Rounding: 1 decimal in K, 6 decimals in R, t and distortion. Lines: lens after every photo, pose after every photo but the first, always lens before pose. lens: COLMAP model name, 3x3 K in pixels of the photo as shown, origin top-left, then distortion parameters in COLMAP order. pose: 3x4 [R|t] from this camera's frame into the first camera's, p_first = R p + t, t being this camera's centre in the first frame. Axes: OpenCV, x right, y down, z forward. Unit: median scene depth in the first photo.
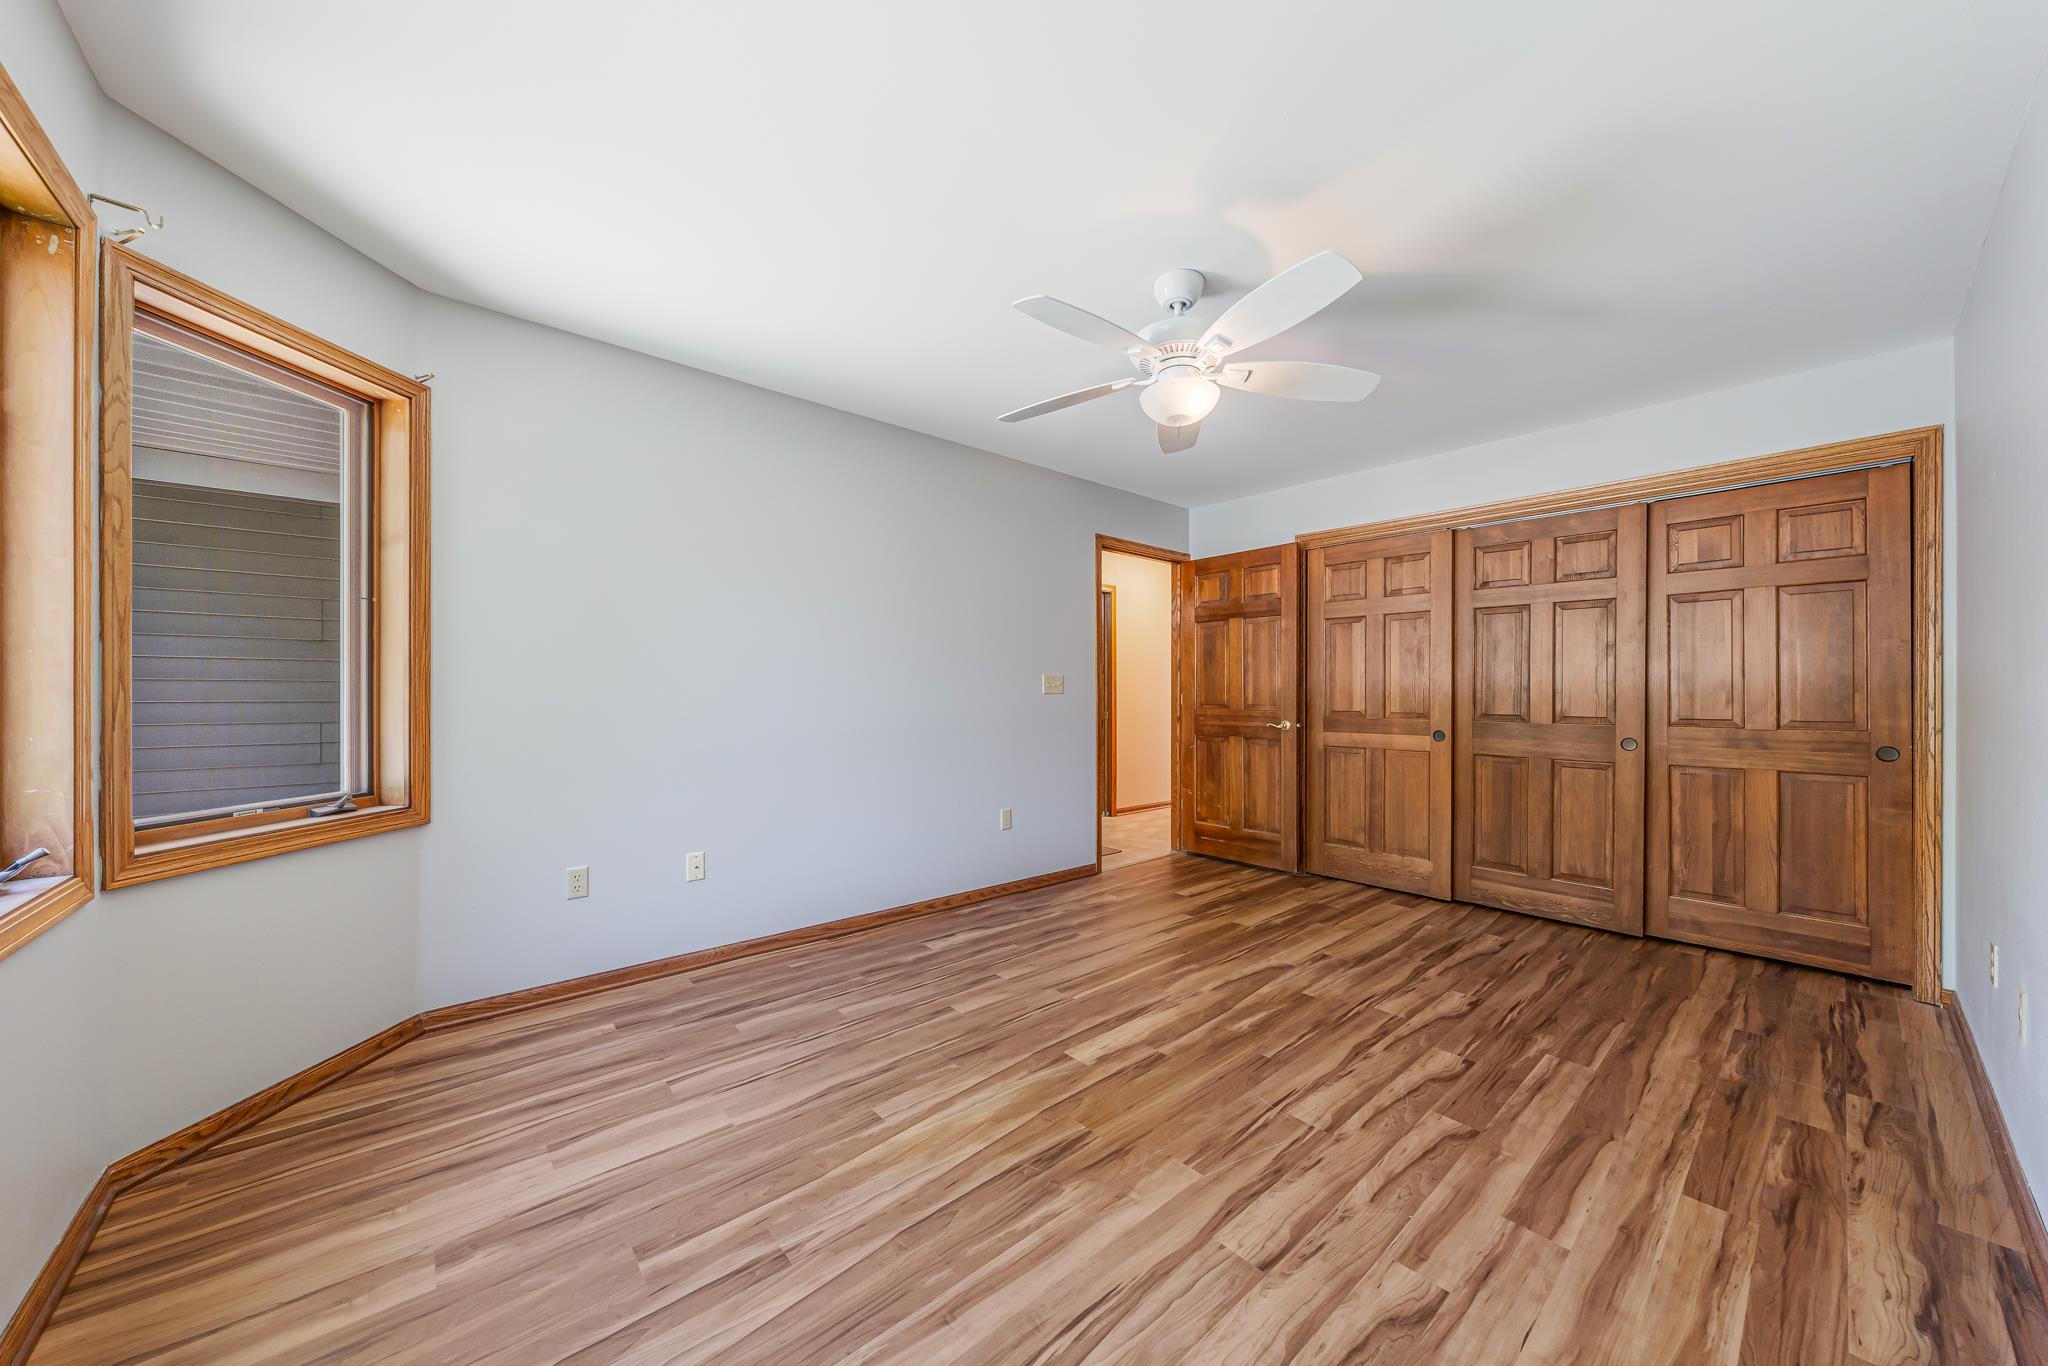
lens RADIAL K [[712.3, 0, 1026.8], [0, 712.3, 690.7], [0, 0, 1]] dist [-0.004189, 0.000772]
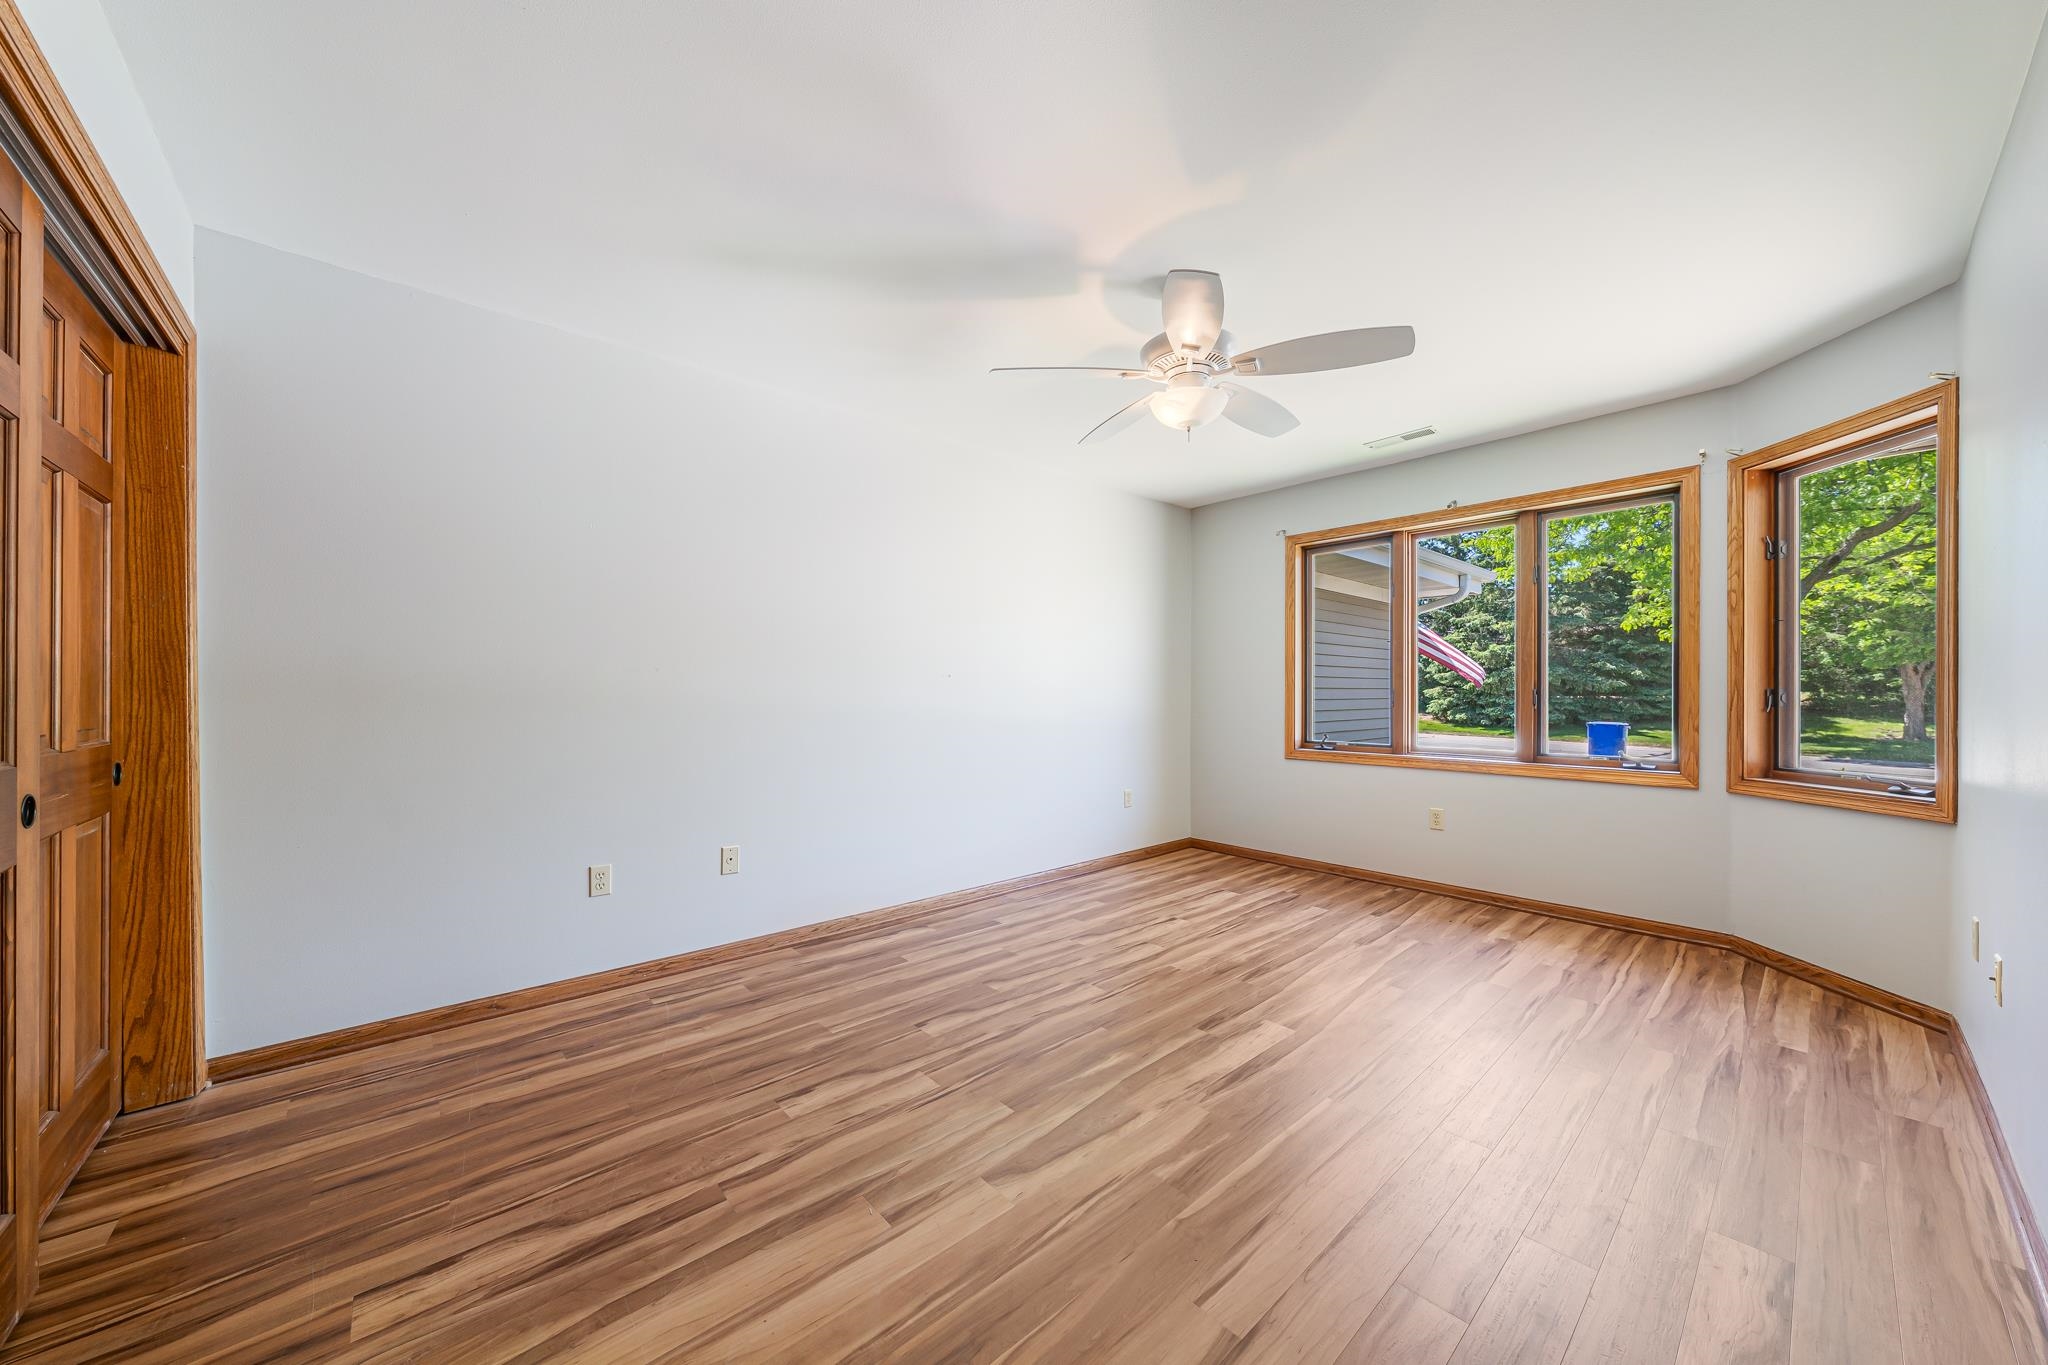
lens RADIAL K [[712.3, 0, 1021.9], [0, 712.3, 695.0], [0, 0, 1]] dist [-0.004189, 0.000772]
pose [[-0.999989, -0.004597, -0.001039, 0.413766], [-0.004596, 0.999989, -0.000936, 0.014001], [0.001043, -0.000931, -0.999999, 1.847081]]
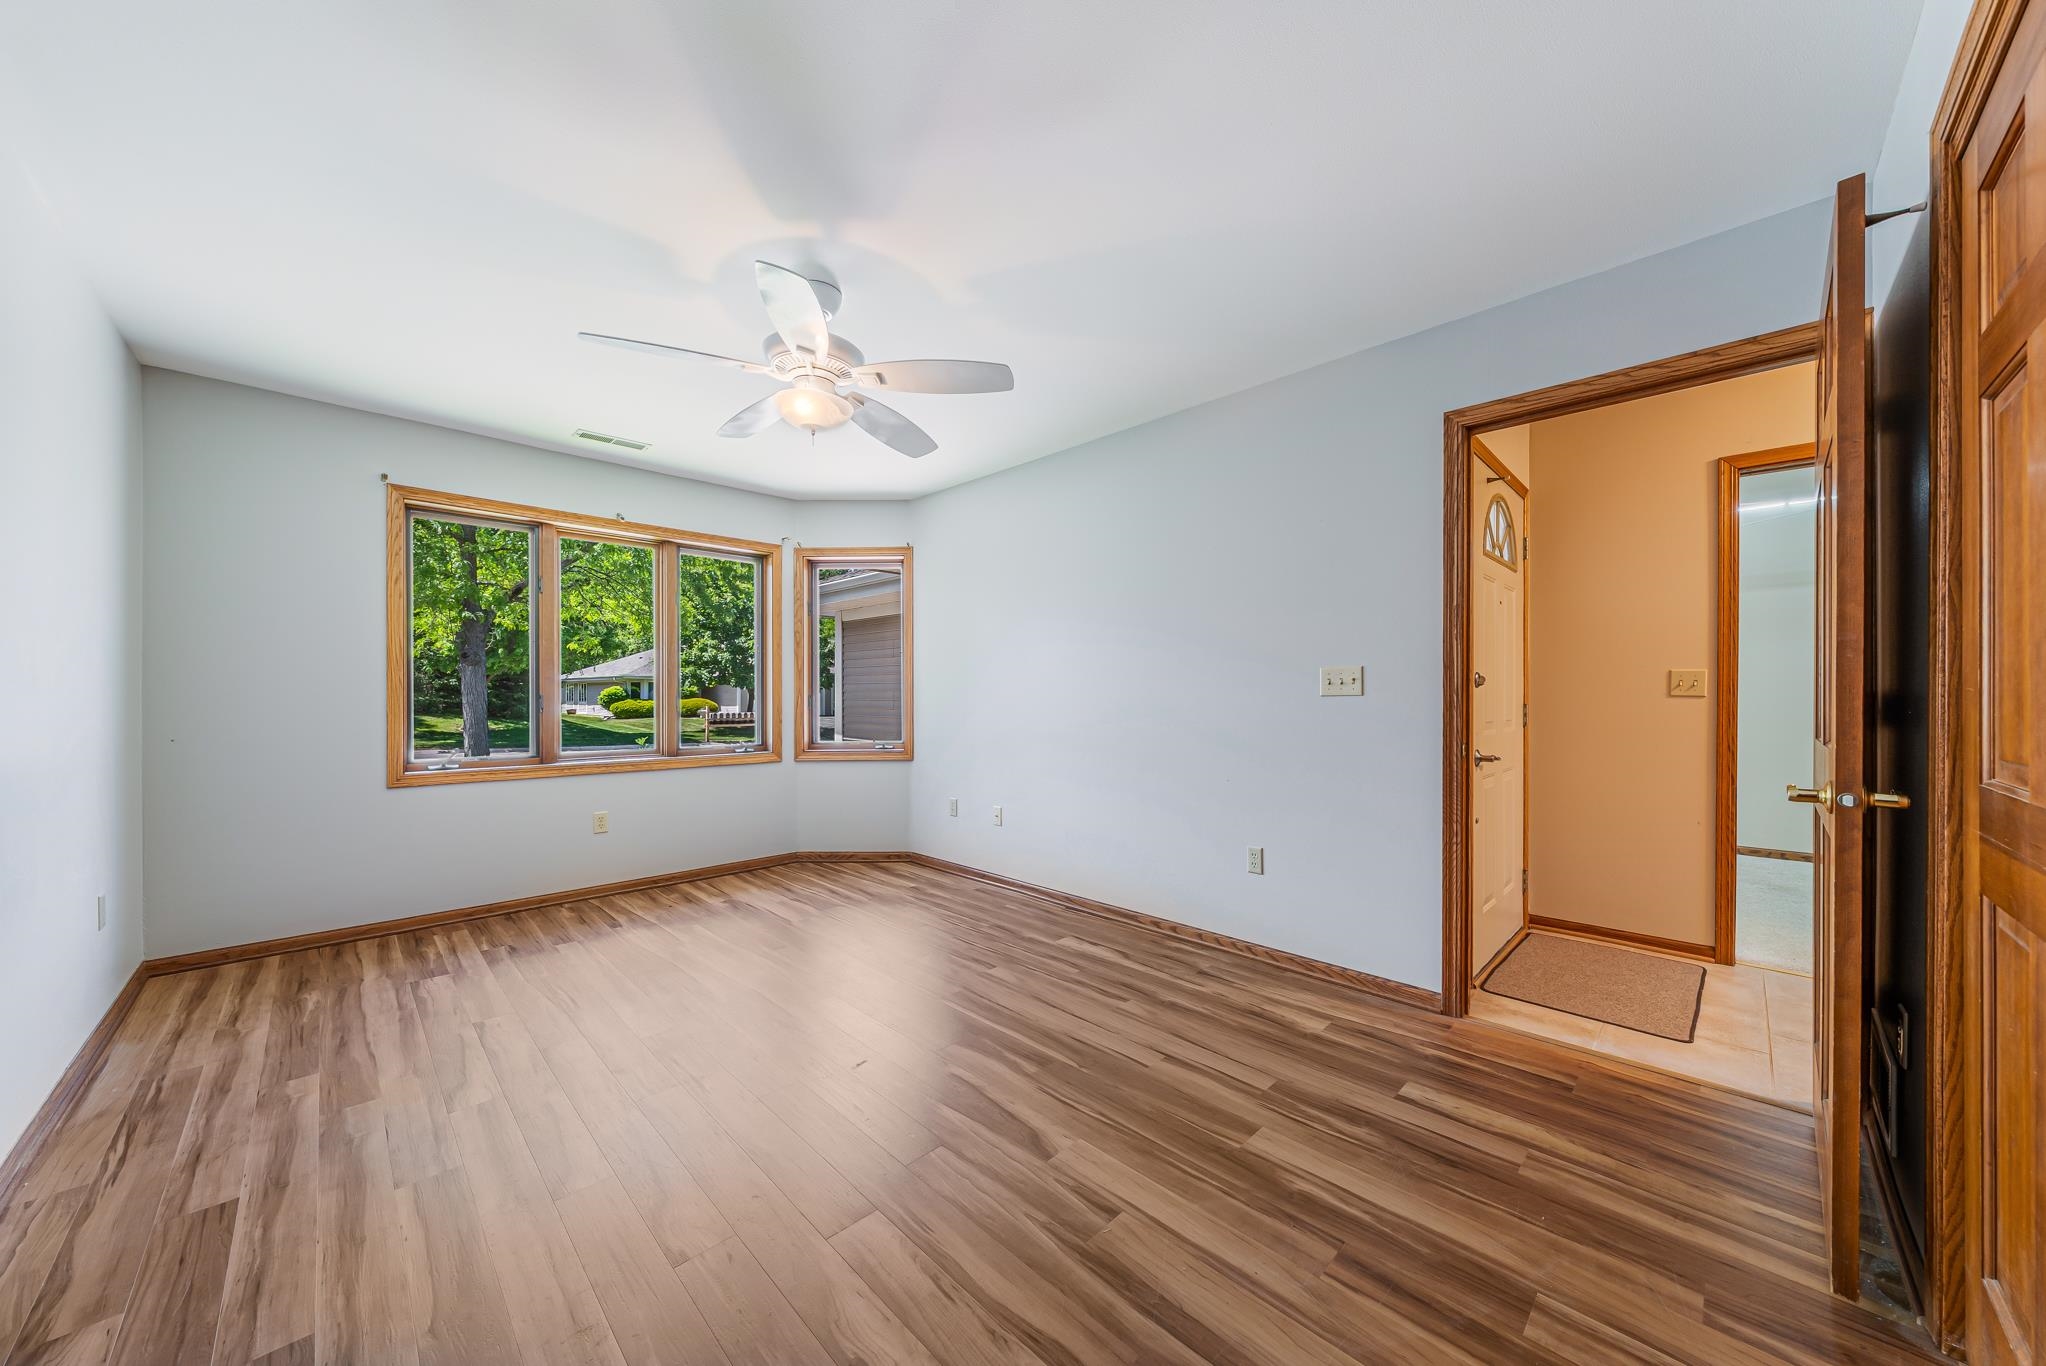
lens RADIAL K [[711.6, 0, 1031.1], [0, 711.6, 694.1], [0, 0, 1]] dist [-0.004189, 0.000772]
pose [[0.065141, -0.006040, -0.997858, 1.141068], [0.003892, 0.999976, -0.005799, 0.009258], [0.997868, -0.003506, 0.065163, 1.129593]]
